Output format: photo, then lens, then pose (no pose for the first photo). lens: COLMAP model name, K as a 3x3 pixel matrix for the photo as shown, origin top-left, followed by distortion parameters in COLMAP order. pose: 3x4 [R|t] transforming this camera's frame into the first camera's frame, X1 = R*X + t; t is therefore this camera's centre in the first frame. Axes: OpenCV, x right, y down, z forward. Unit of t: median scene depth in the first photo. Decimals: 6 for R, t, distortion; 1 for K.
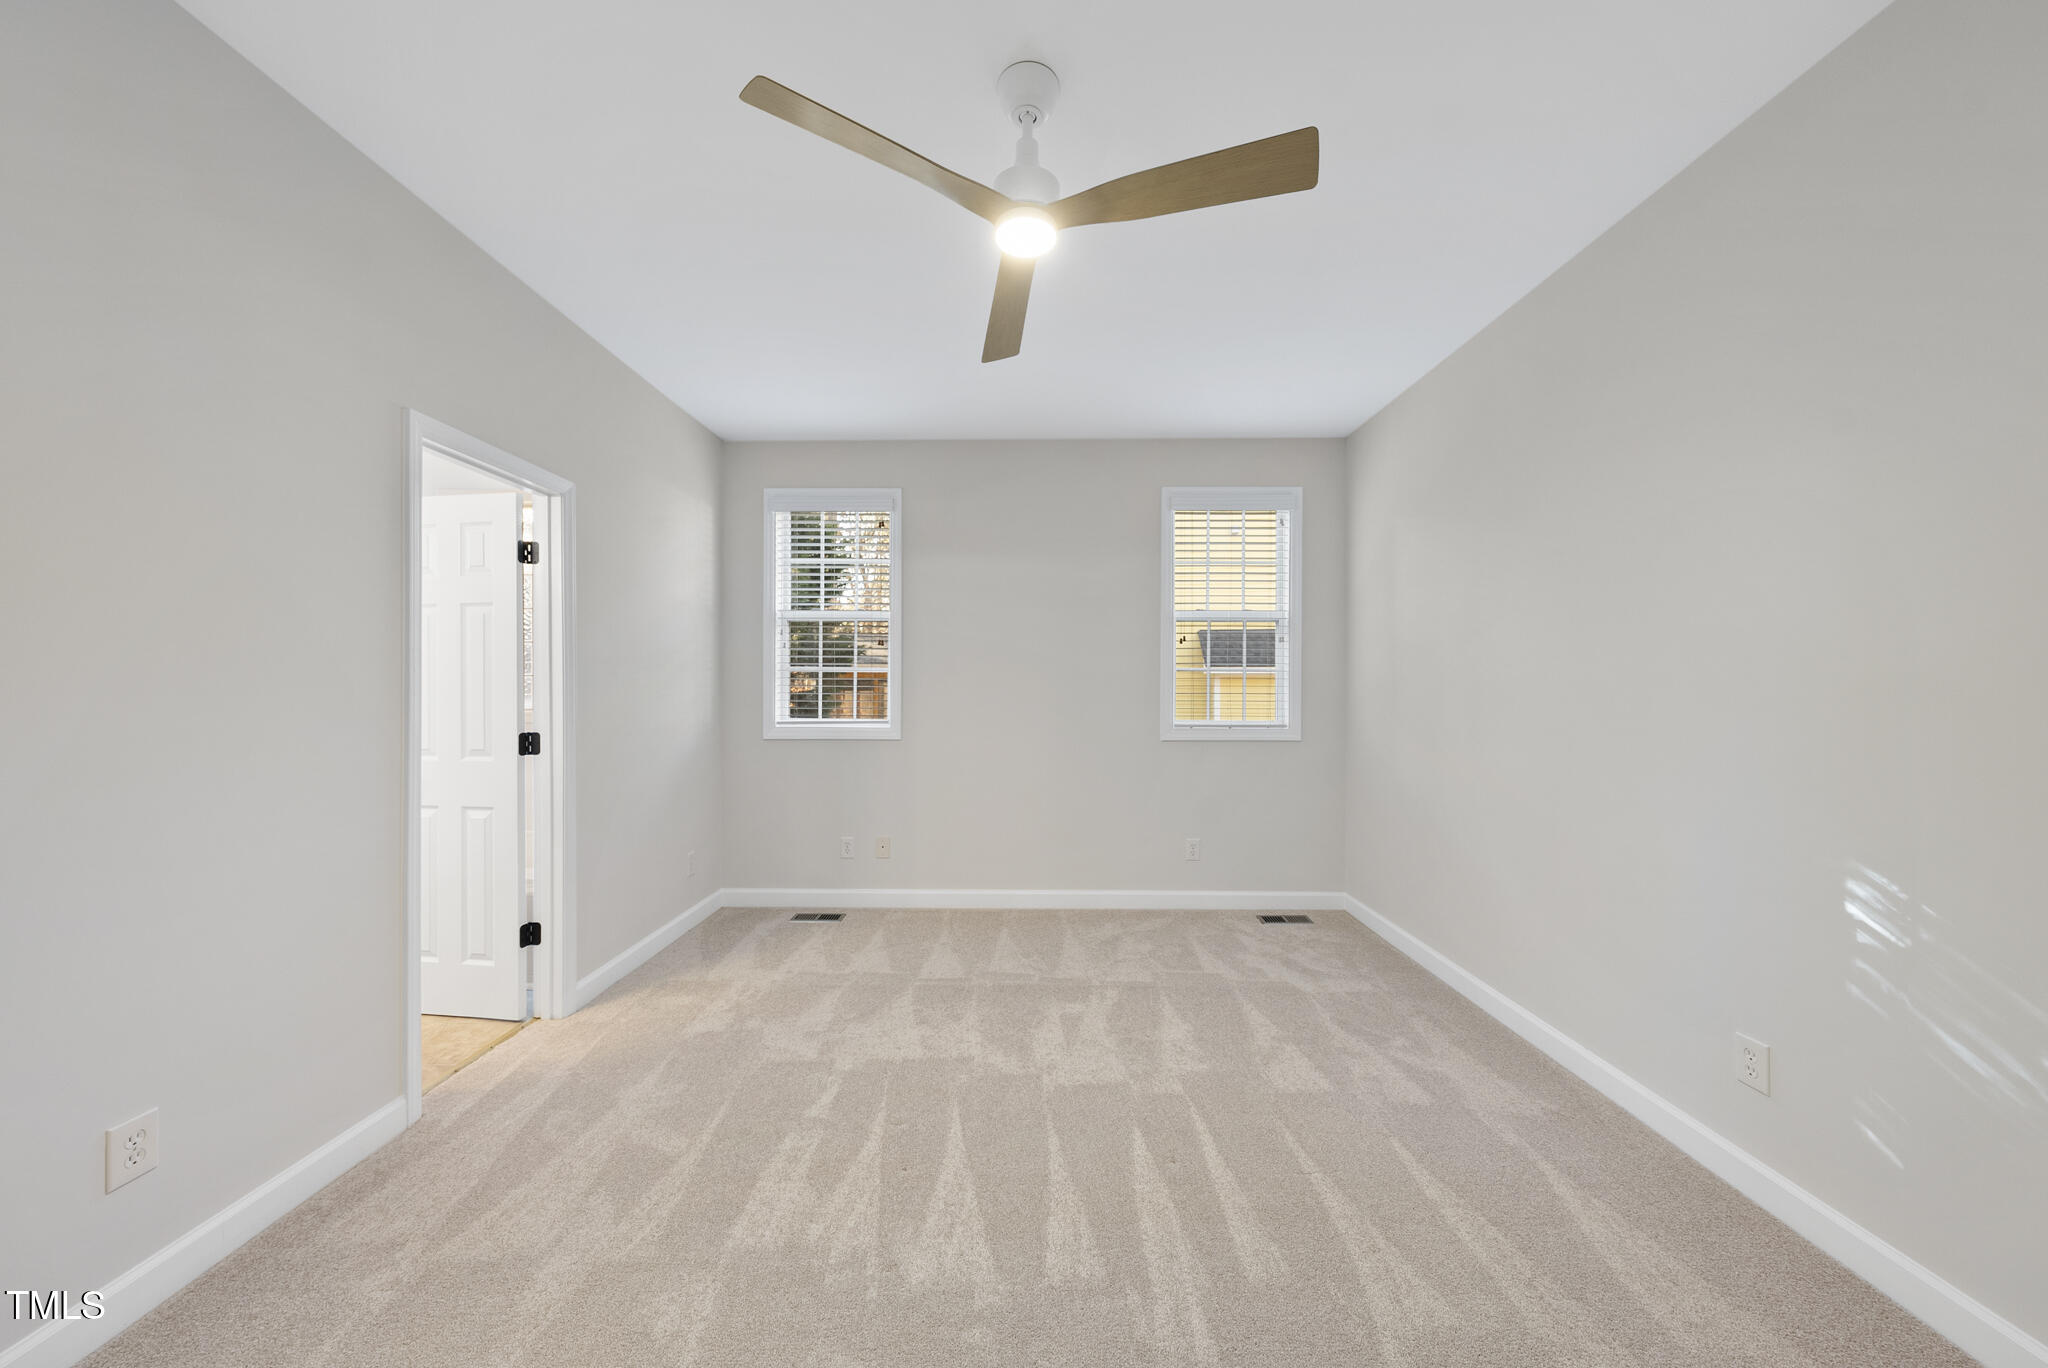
lens RADIAL K [[697.7, 0, 1031.3], [0, 697.7, 688.3], [0, 0, 1]] dist [-0.001781, 0.000366]
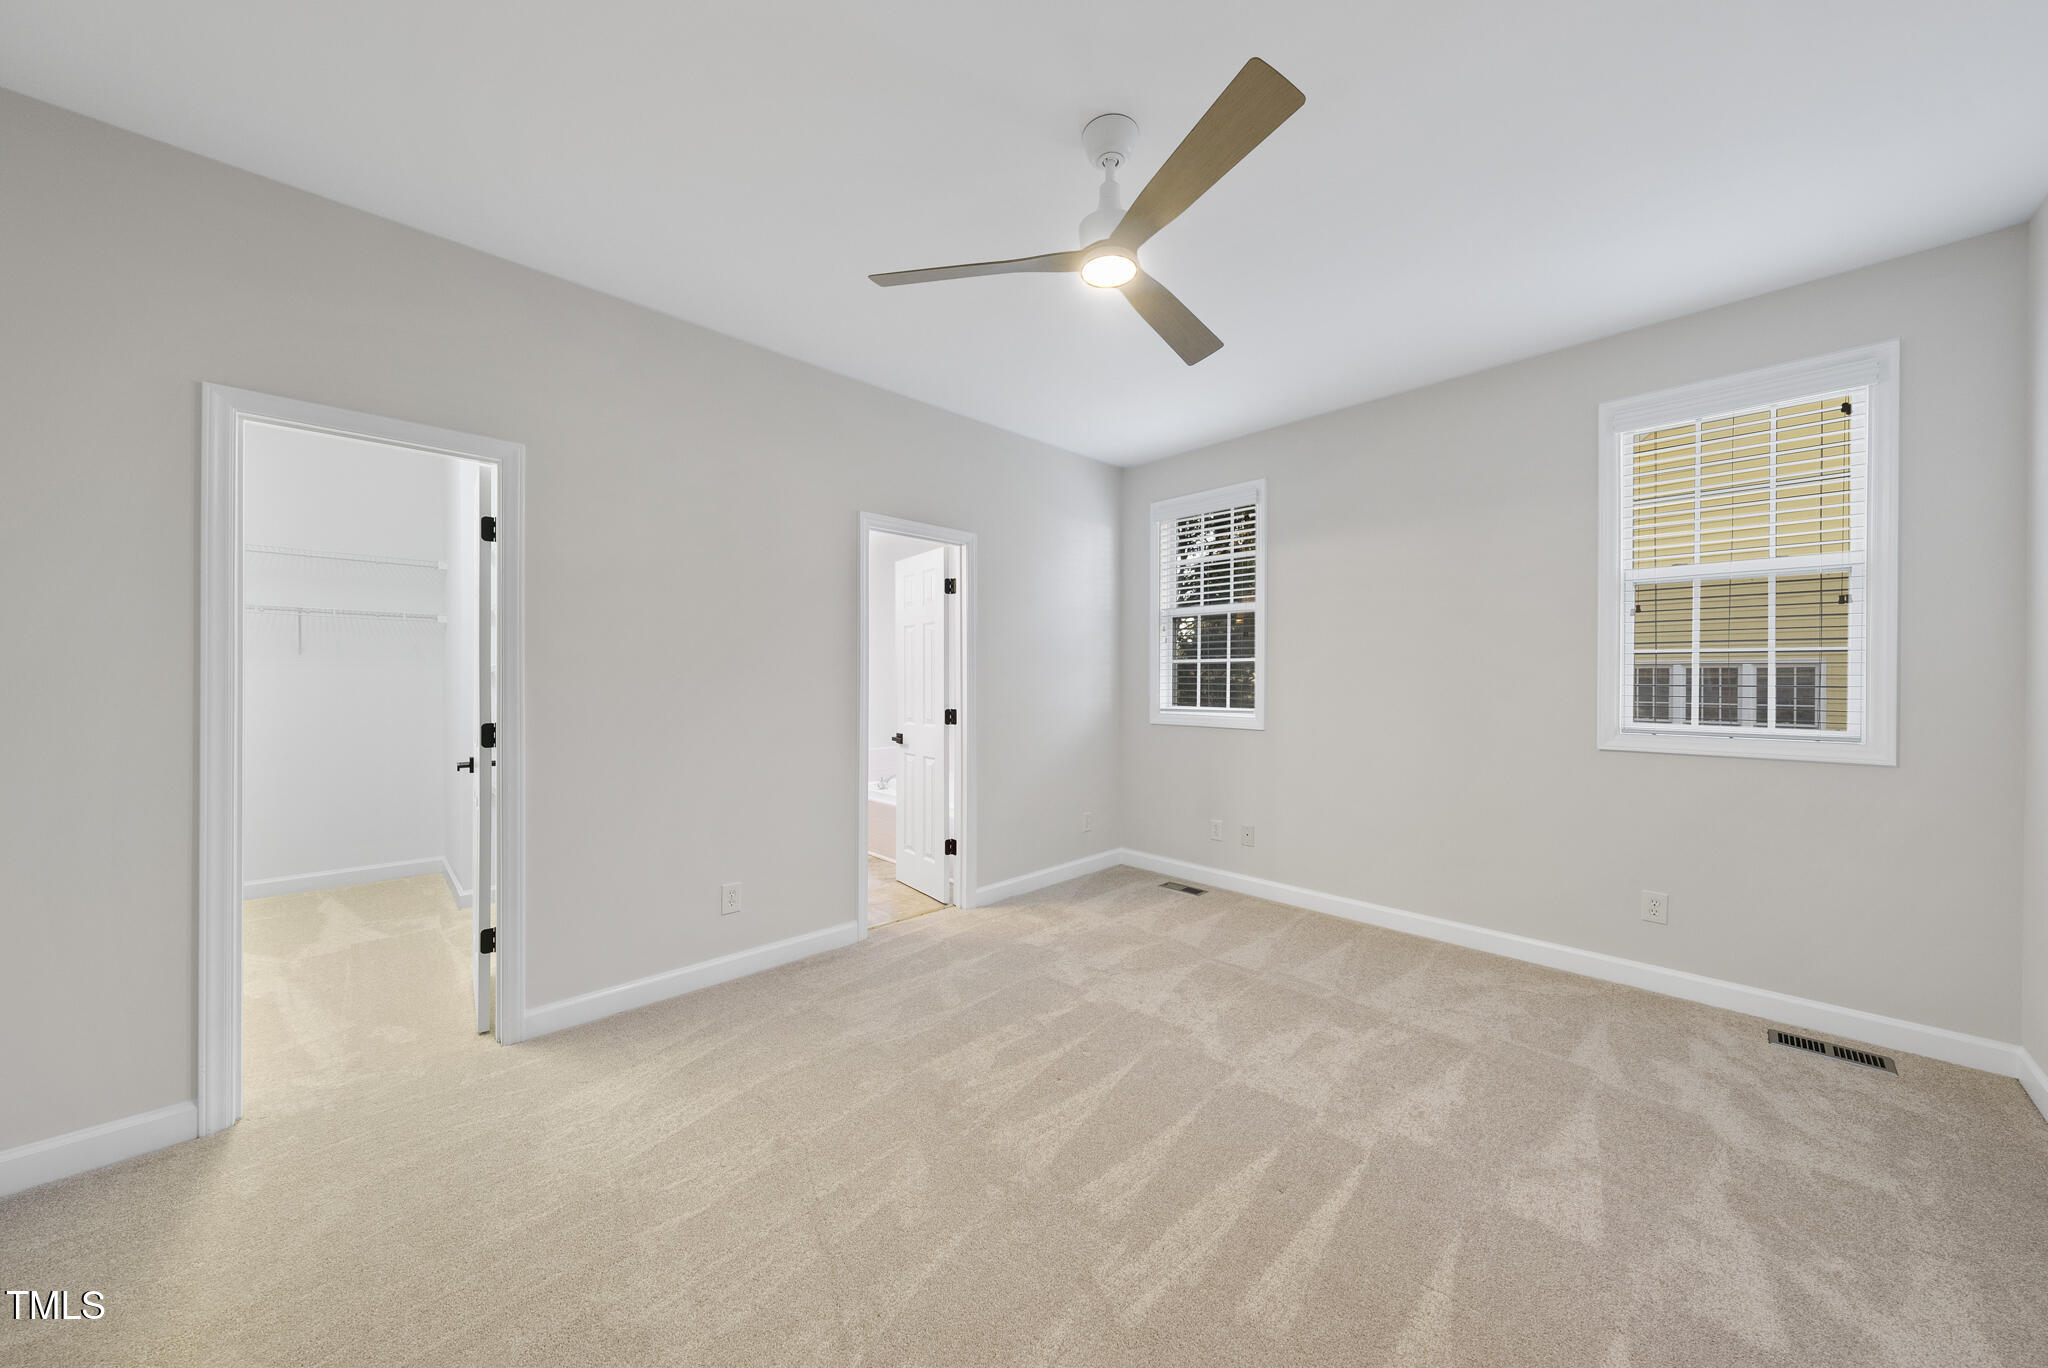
lens RADIAL K [[697.7, 0, 1019.9], [0, 697.7, 679.2], [0, 0, 1]] dist [-0.001781, 0.000366]
pose [[0.703491, -0.000869, -0.710704, 0.415996], [0.000618, 1.000000, -0.000611, 0.001806], [0.710704, -0.000010, 0.703491, 0.071903]]
